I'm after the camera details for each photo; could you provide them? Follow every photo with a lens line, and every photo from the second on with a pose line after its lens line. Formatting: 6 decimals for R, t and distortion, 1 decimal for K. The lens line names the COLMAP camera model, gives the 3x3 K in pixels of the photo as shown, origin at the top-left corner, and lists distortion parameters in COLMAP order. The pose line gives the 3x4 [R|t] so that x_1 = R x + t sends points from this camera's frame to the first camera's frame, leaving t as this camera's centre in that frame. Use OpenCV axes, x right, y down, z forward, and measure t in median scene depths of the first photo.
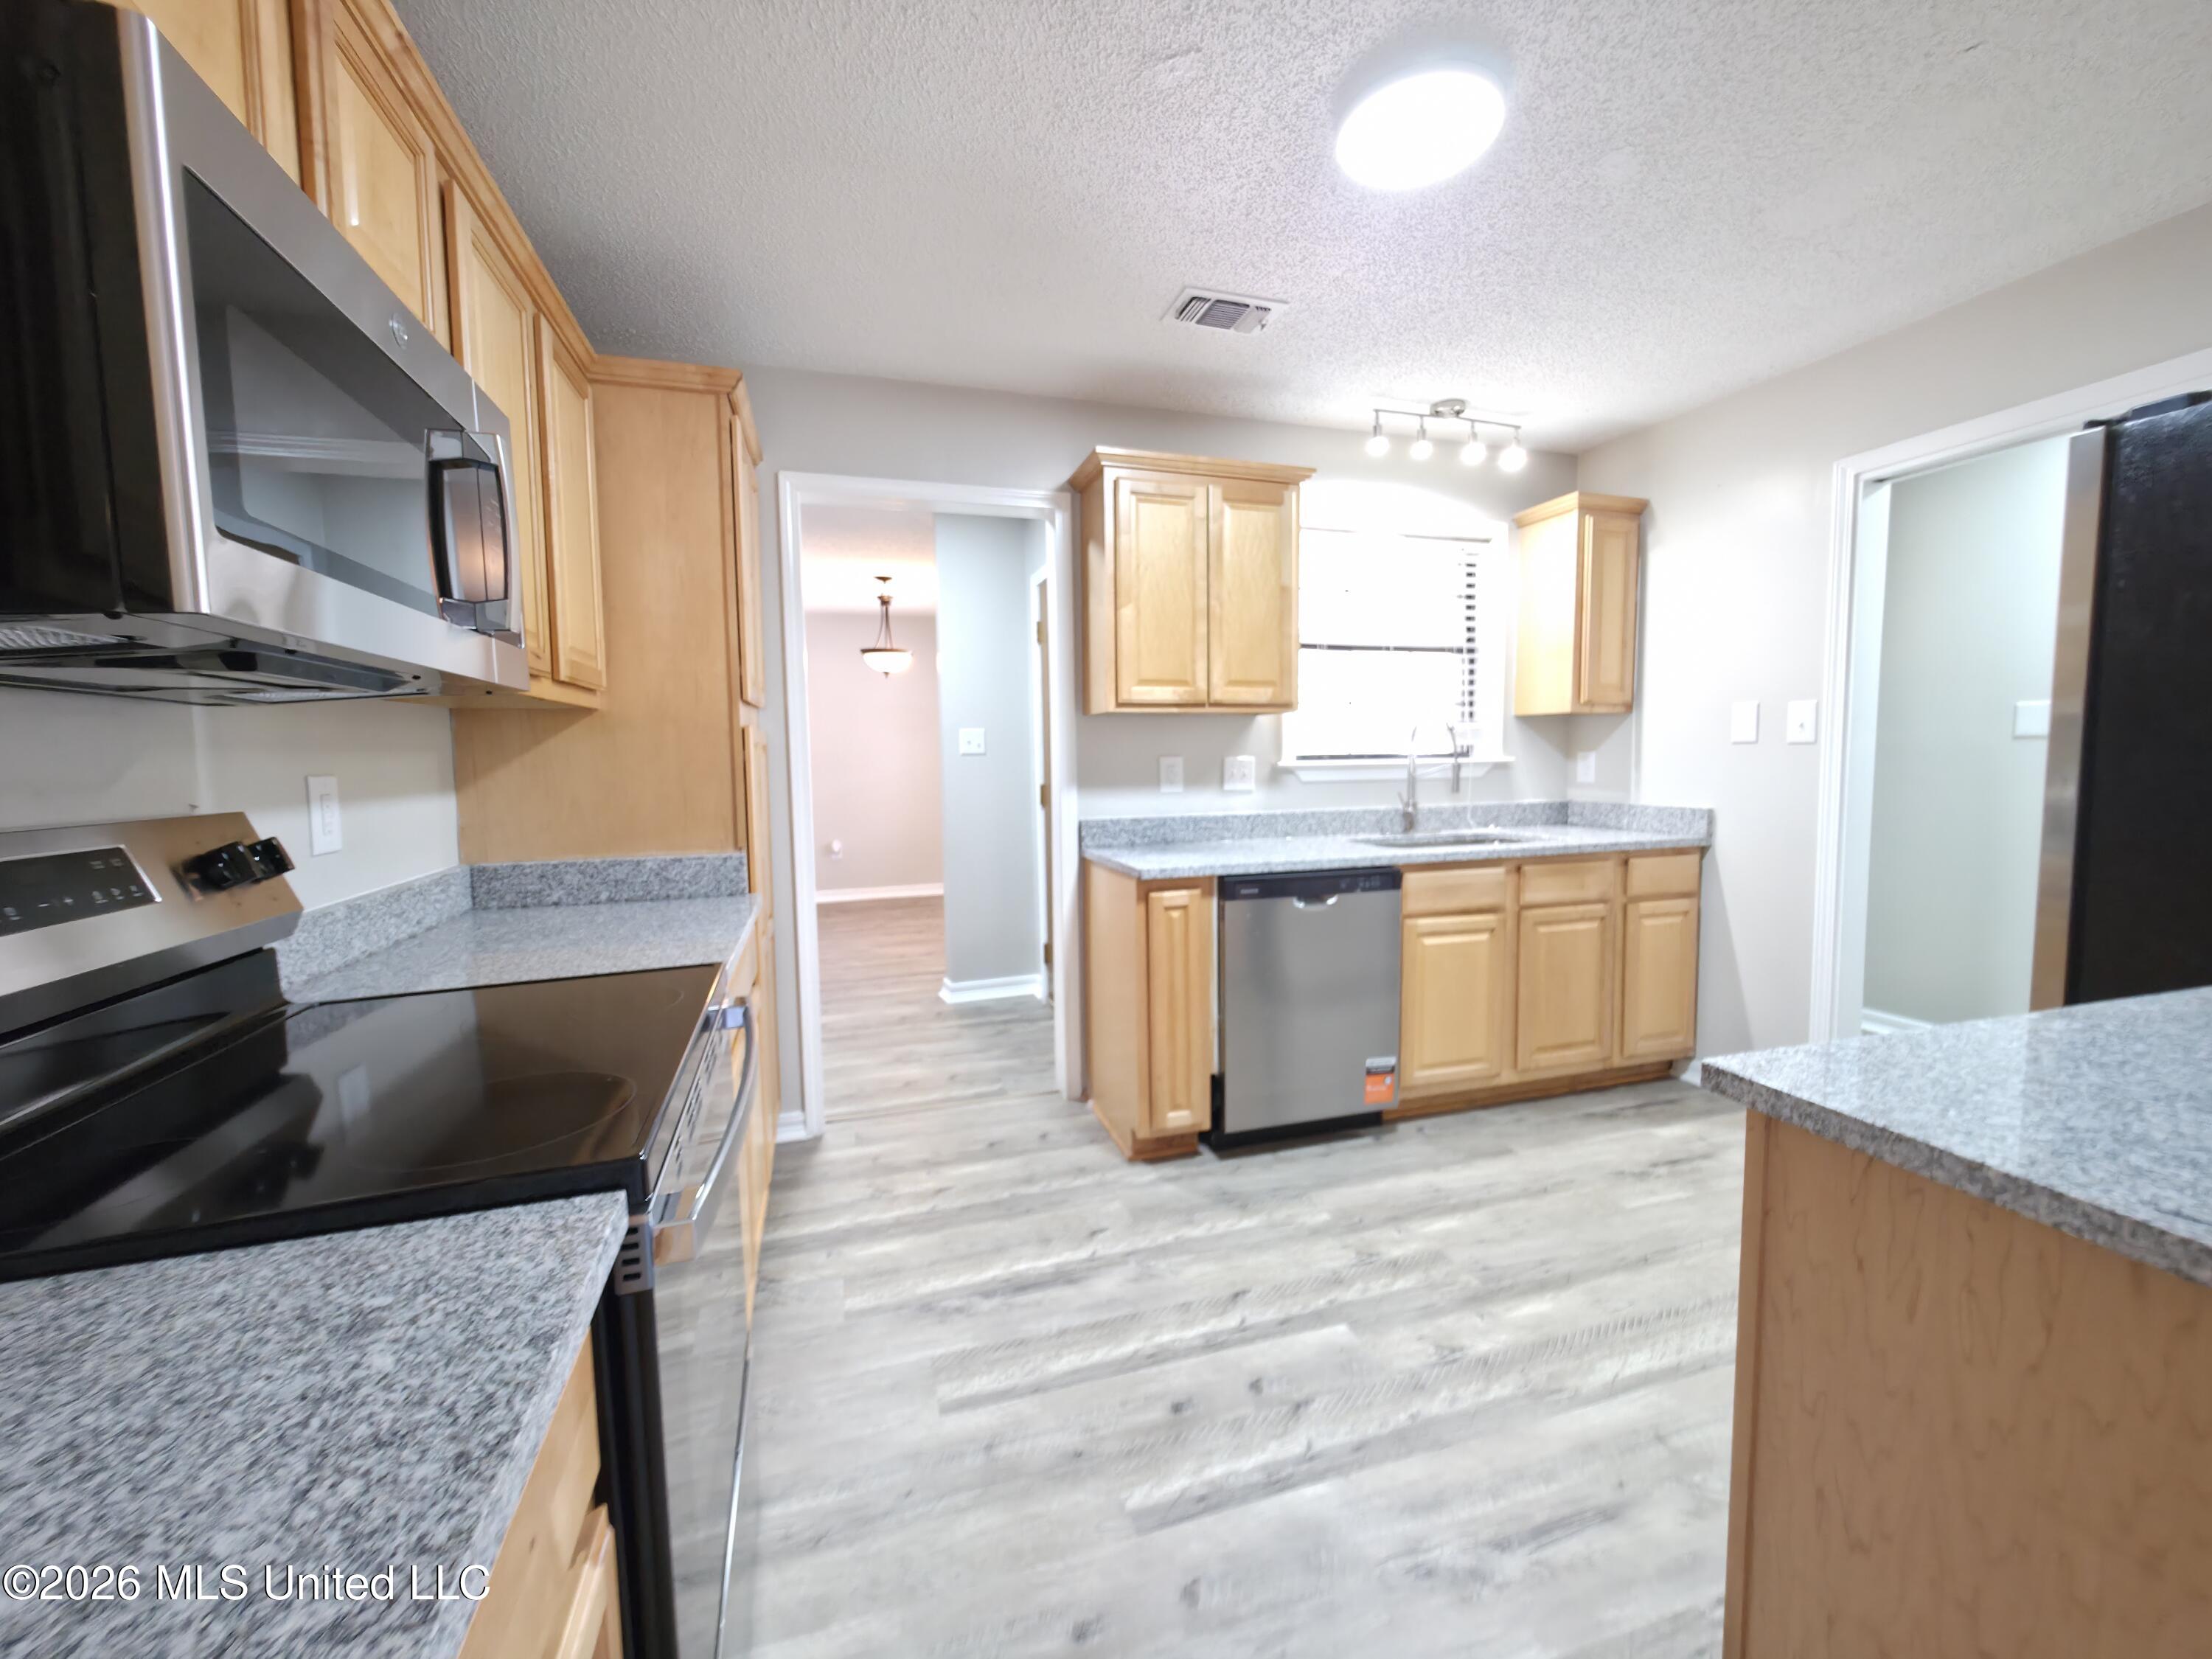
lens RADIAL K [[887.5, 0, 1109.2], [0, 887.5, 814.1], [0, 0, 1]] dist [0.002983, -0.000782]
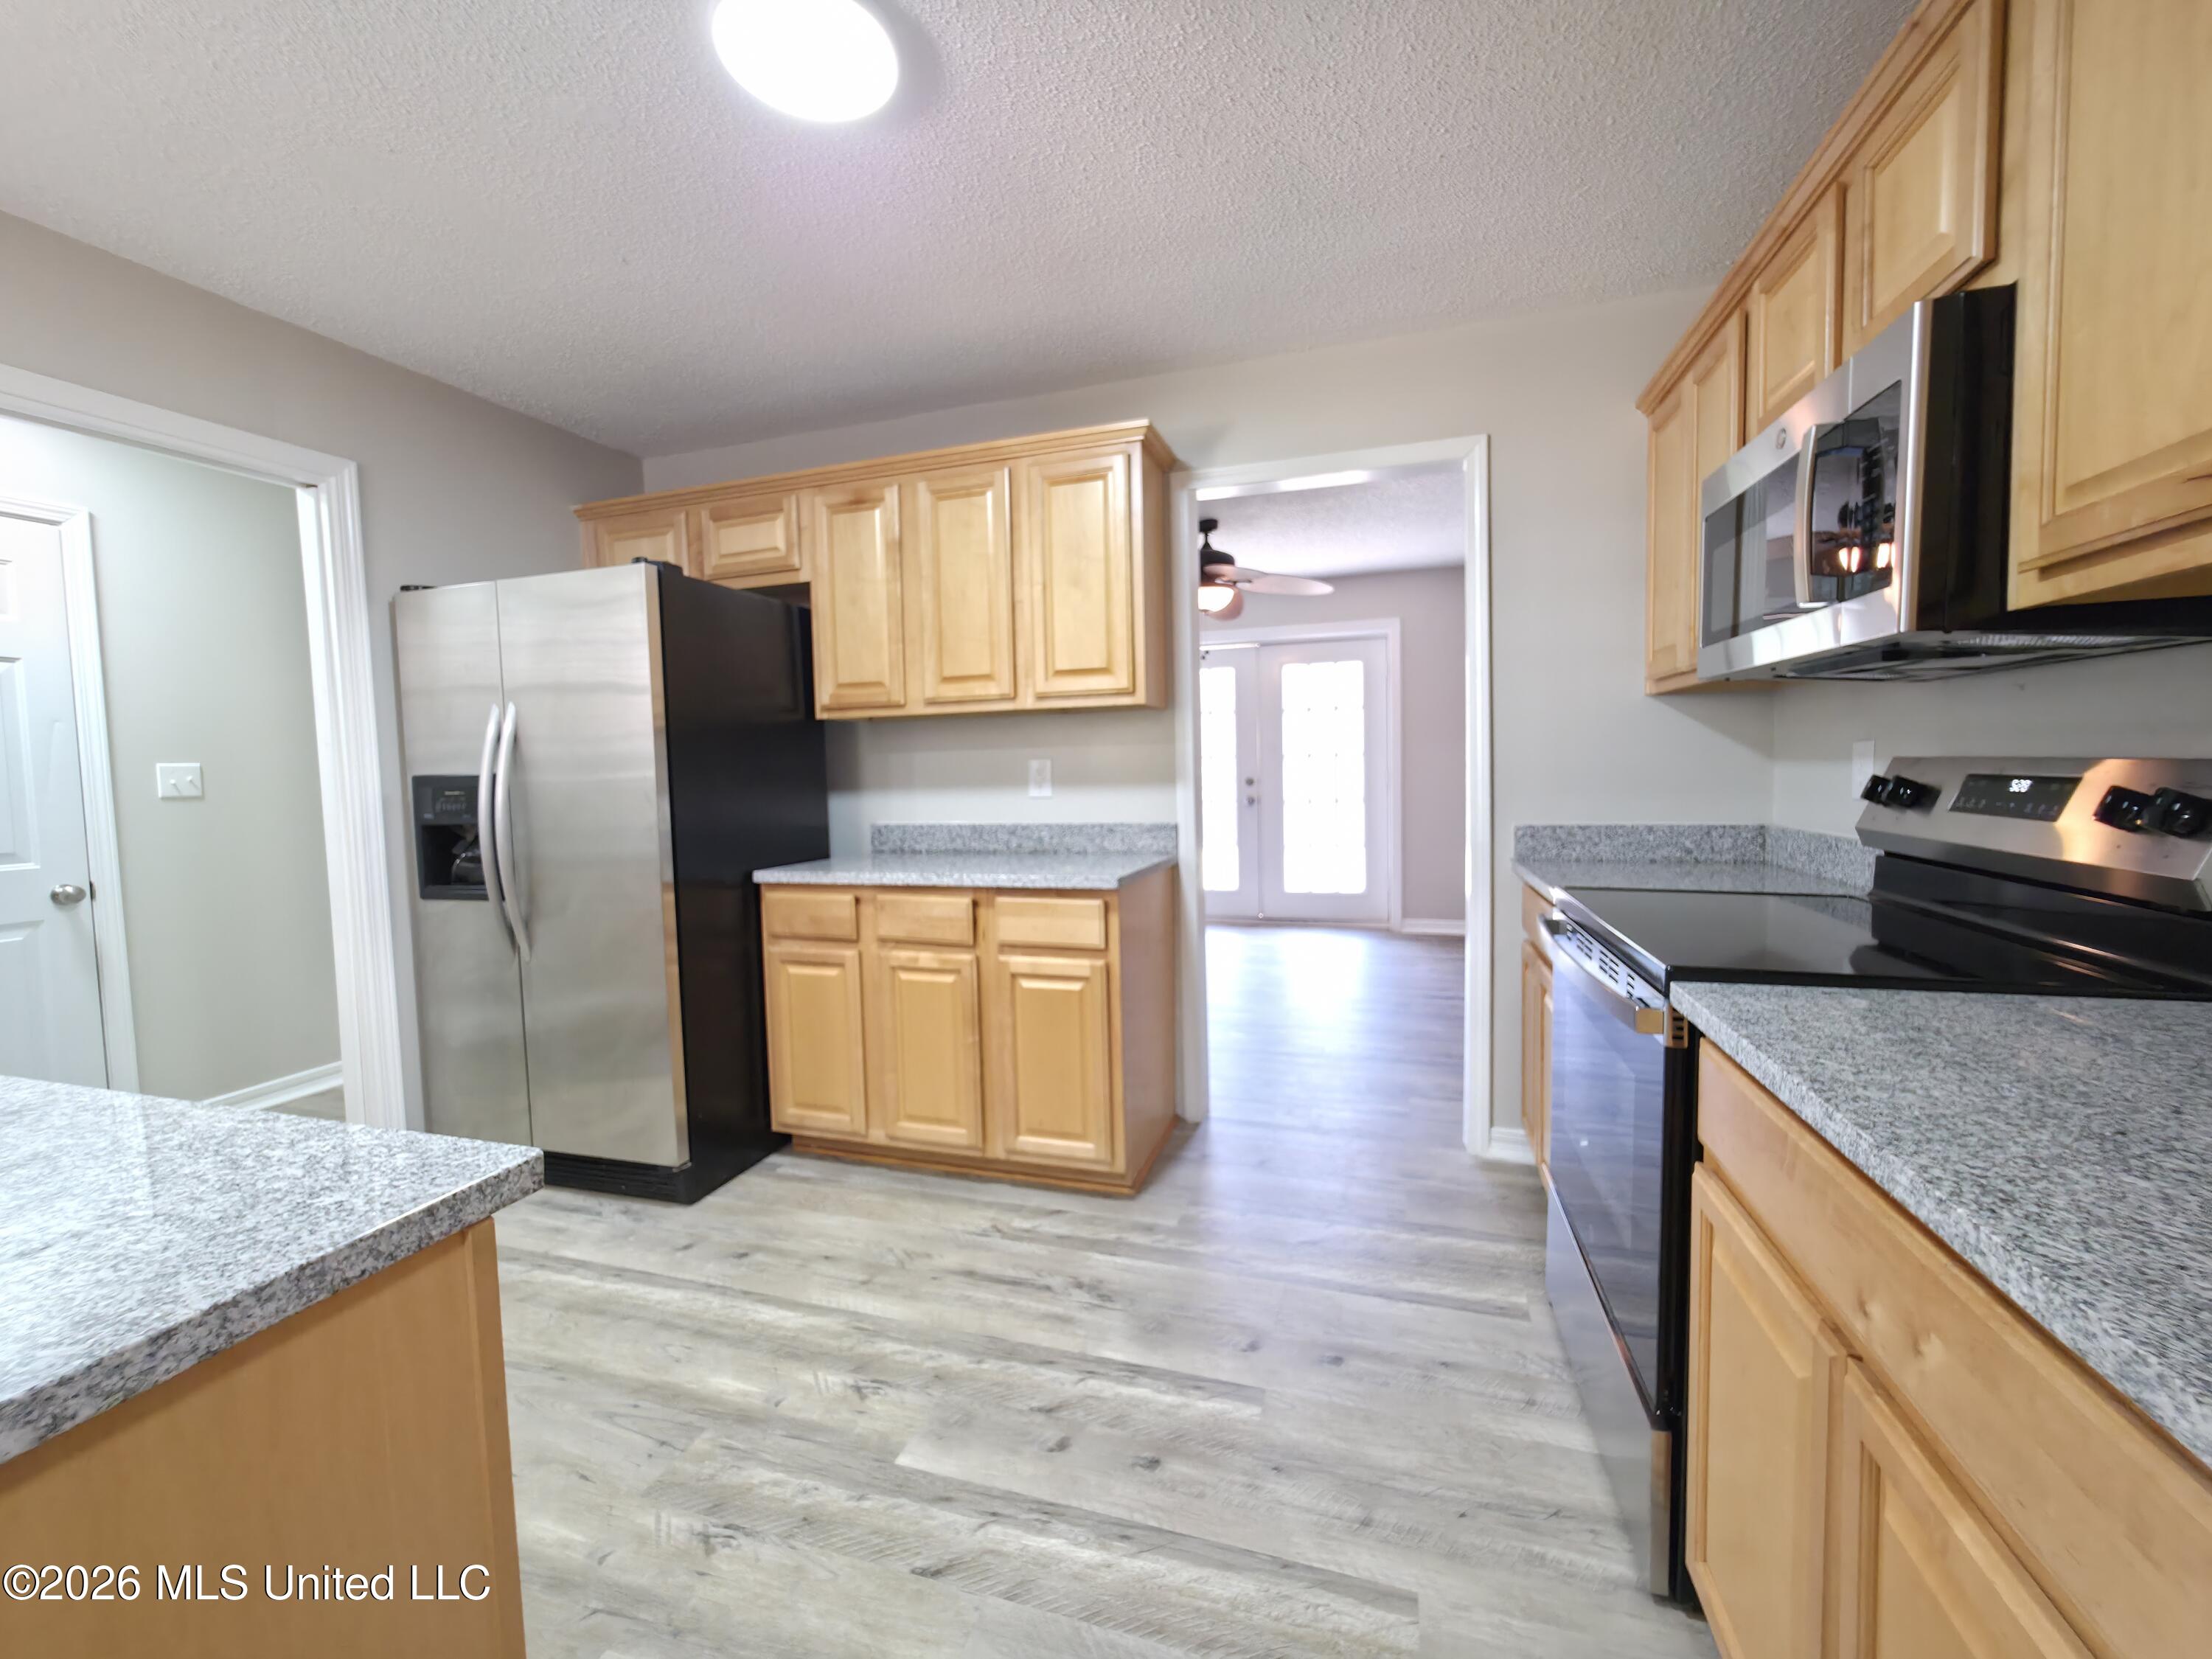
lens RADIAL K [[887.5, 0, 1113.4], [0, 887.5, 813.6], [0, 0, 1]] dist [0.002983, -0.000782]
pose [[-0.821376, 0.001882, 0.570384, -0.246468], [0.075820, 0.991481, 0.105912, -0.055765], [-0.565326, 0.130240, -0.814521, 1.004538]]
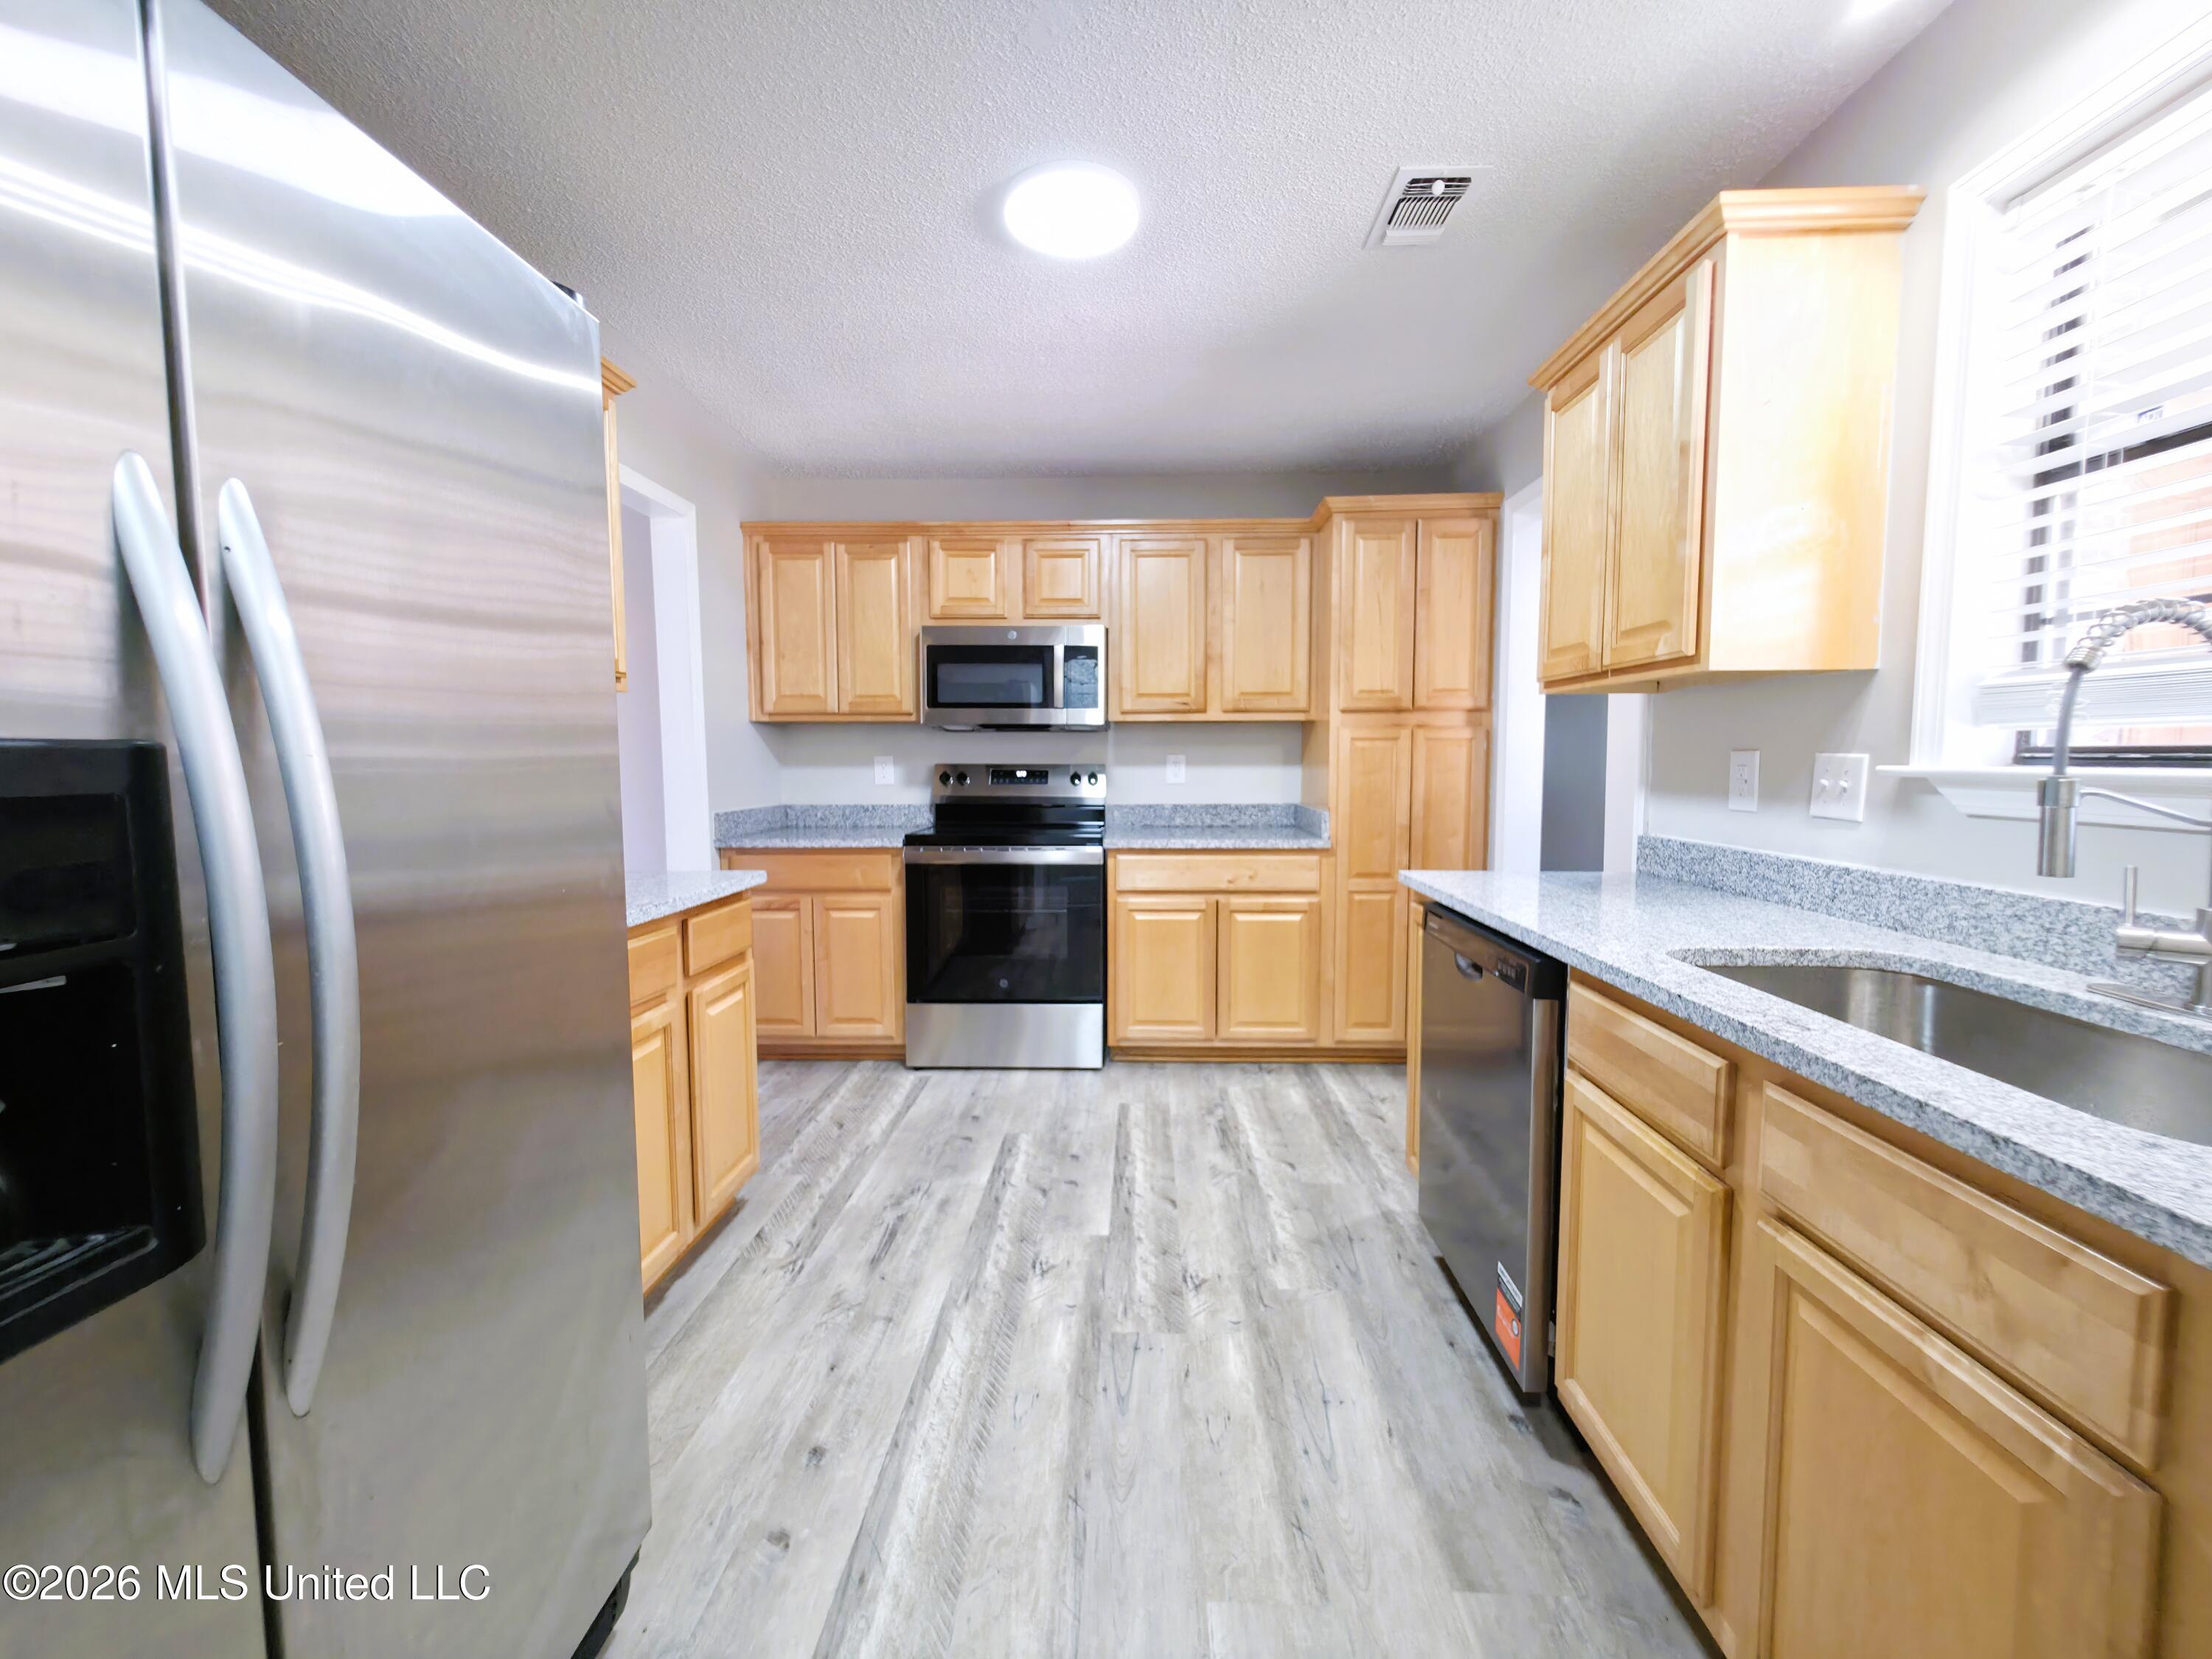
lens RADIAL K [[887.5, 0, 1118.4], [0, 887.5, 821.9], [0, 0, 1]] dist [0.002983, -0.000782]
pose [[-0.322373, 0.084131, -0.942867, 0.902428], [-0.060684, 0.992157, 0.109278, -0.065515], [0.944666, 0.092445, -0.314739, 0.910856]]
